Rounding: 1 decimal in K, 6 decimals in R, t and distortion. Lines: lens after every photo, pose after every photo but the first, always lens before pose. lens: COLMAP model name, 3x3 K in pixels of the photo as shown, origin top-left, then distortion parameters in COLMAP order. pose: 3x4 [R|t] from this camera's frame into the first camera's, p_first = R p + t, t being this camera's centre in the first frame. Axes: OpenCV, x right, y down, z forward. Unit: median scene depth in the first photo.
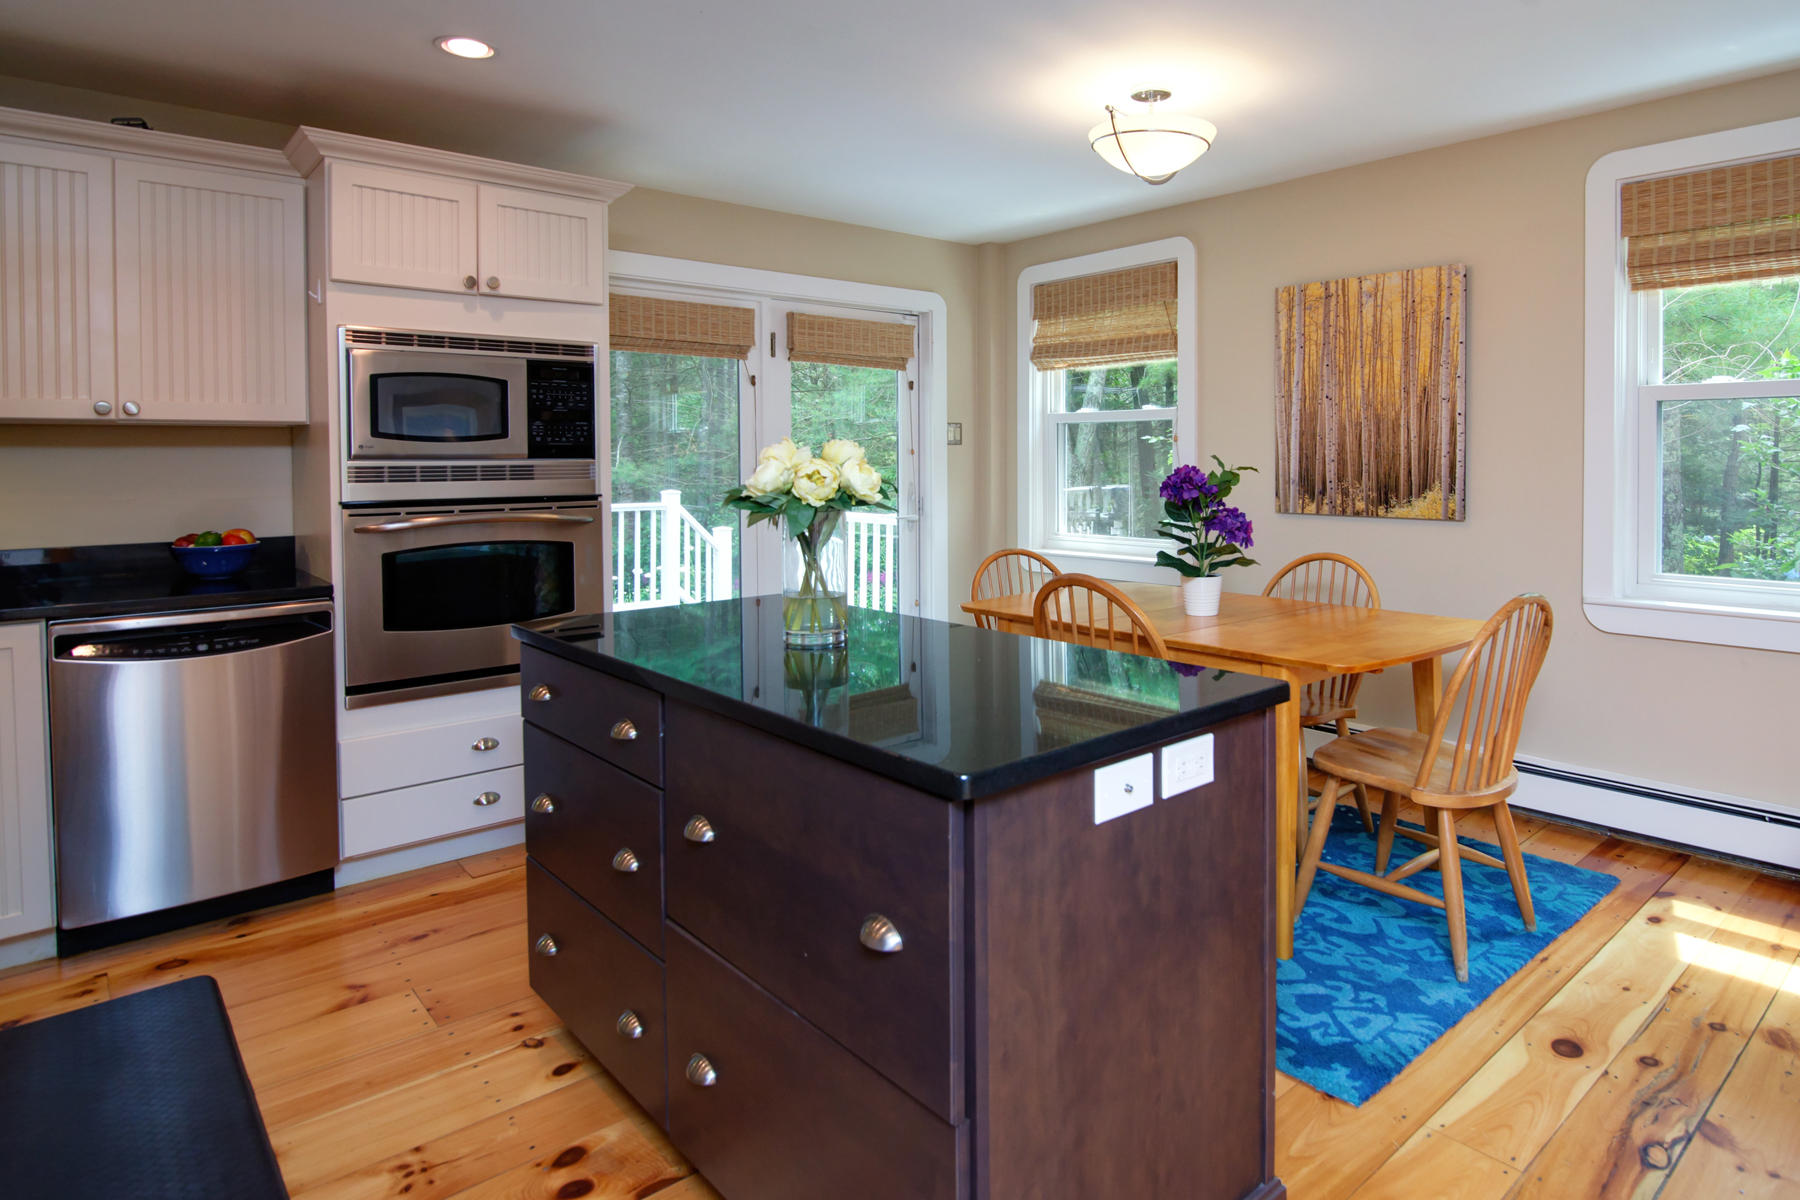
lens RADIAL K [[1025.7, 0, 988.7], [0, 1025.7, 477.2], [0, 0, 1]] dist [-0.010403, -0.001150]
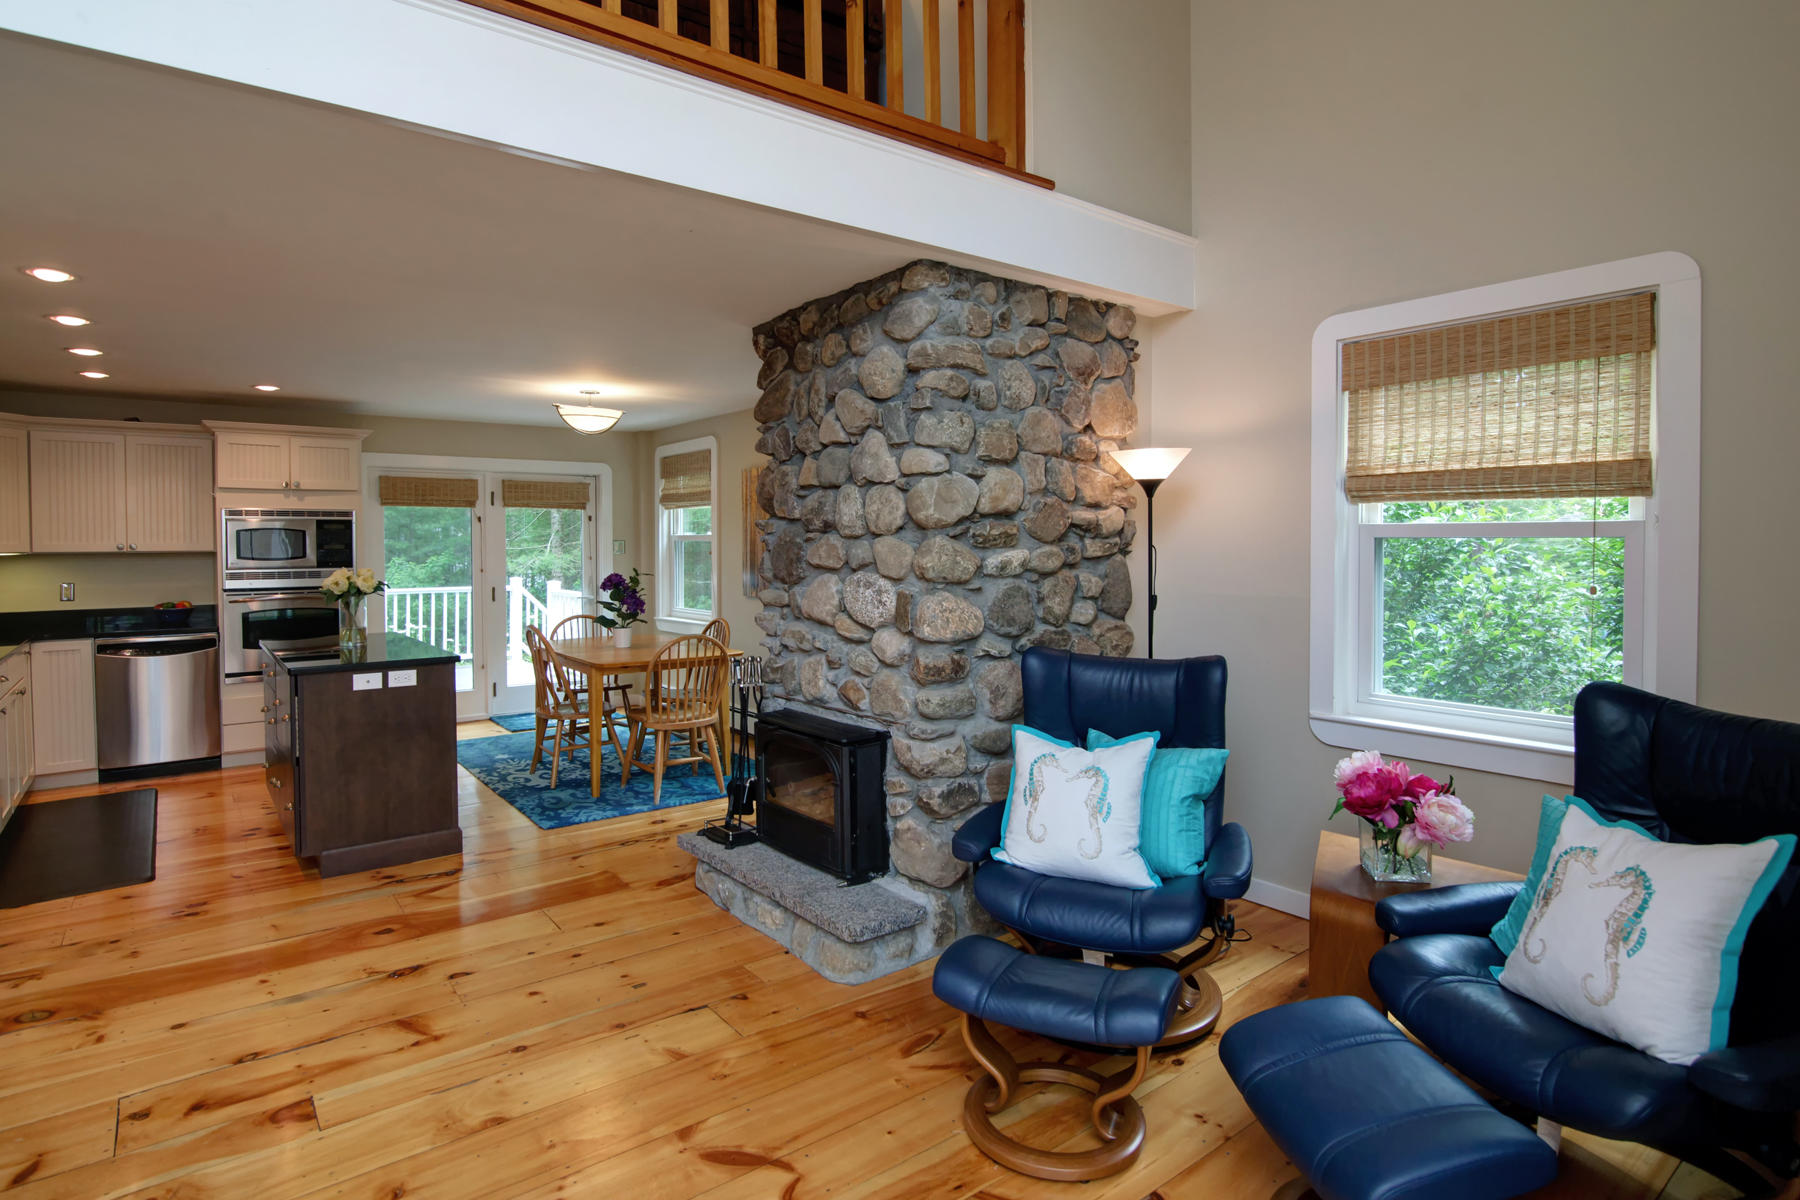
lens RADIAL K [[949.1, 0, 879.7], [0, 949.1, 558.0], [0, 0, 1]] dist [-0.020592, 0.001883]
pose [[0.995070, 0.002668, -0.099136, 0.856095], [-0.002723, 0.999996, -0.000423, -0.040023], [0.099135, 0.000691, 0.995074, -0.766787]]
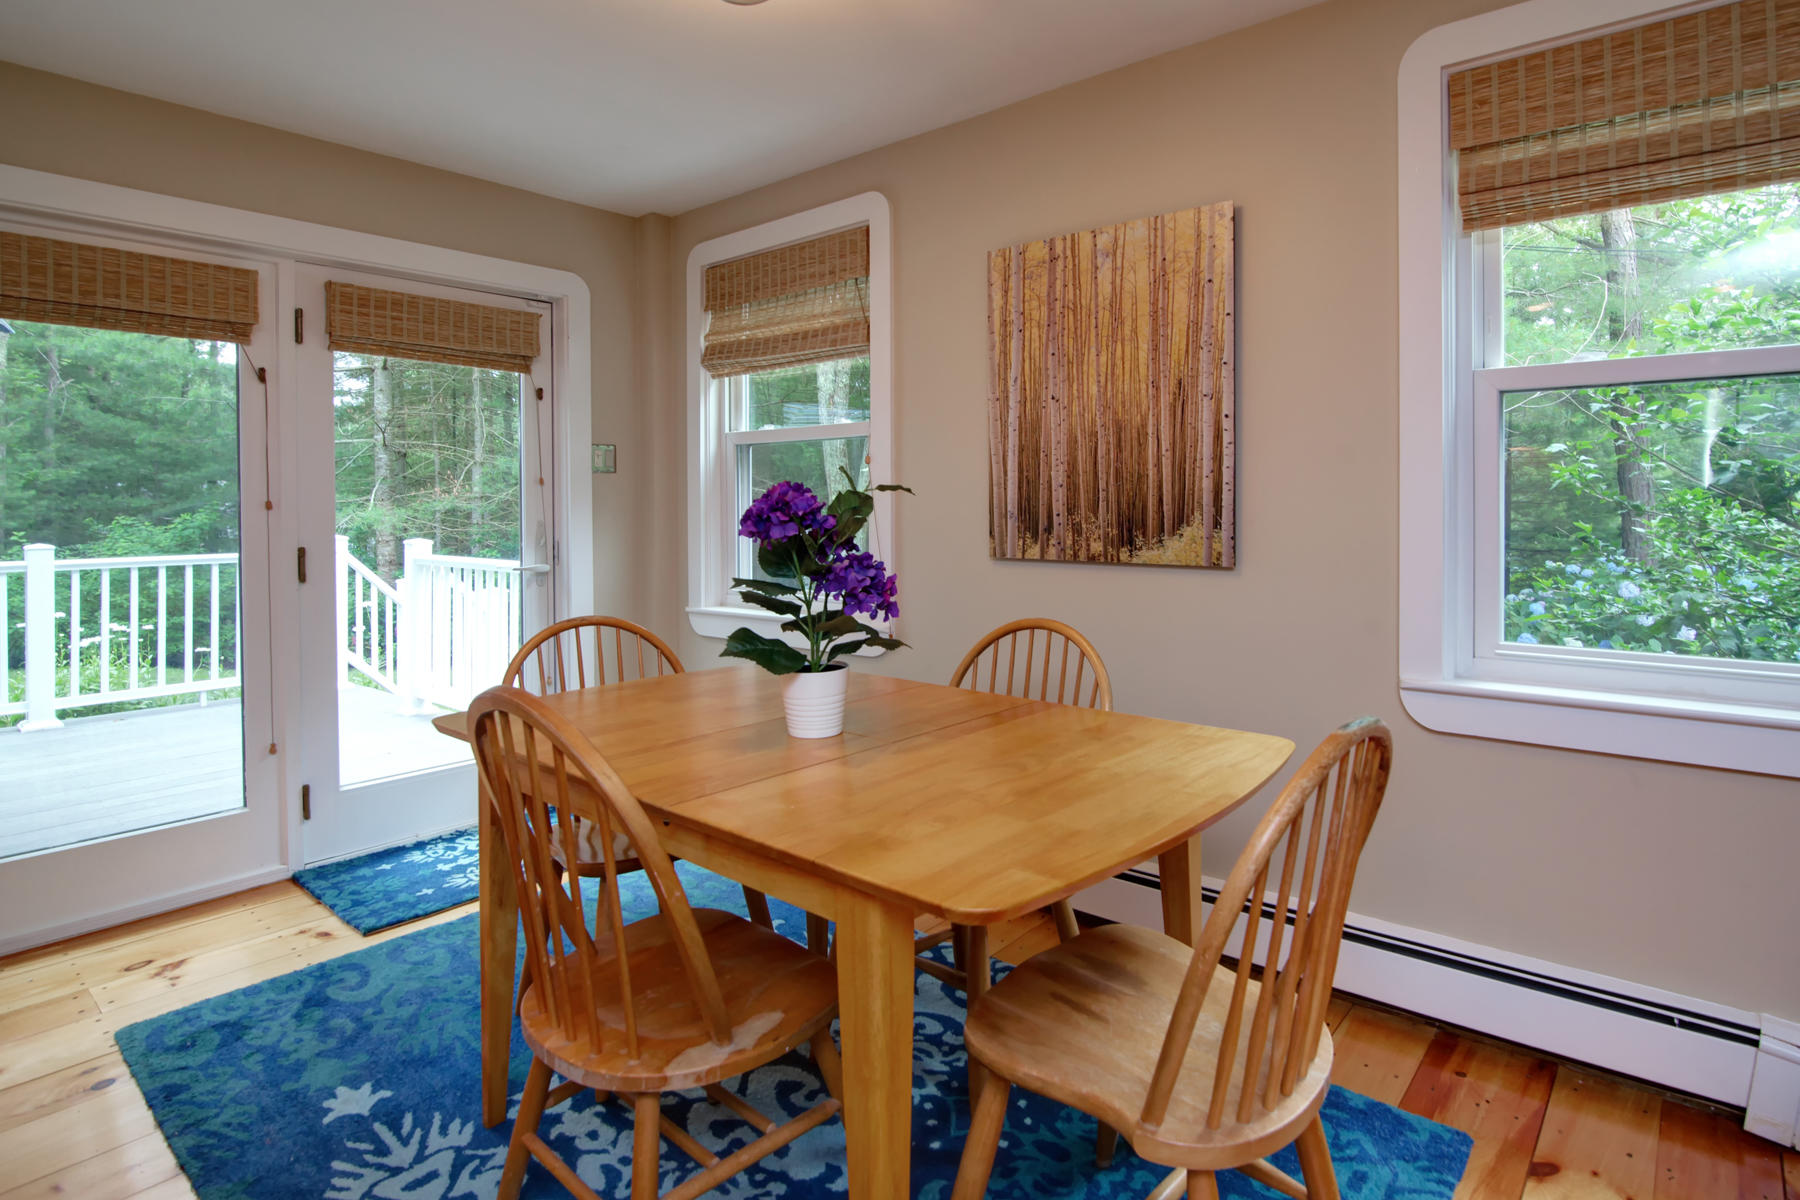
lens RADIAL K [[933.7, 0, 951.5], [0, 933.7, 514.6], [0, 0, 1]] dist [-0.015871, 0.000339]
pose [[0.990017, -0.003417, 0.140910, 0.200928], [0.004791, 0.999944, -0.009413, 0.011995], [-0.140870, 0.009994, 0.989978, 0.433262]]
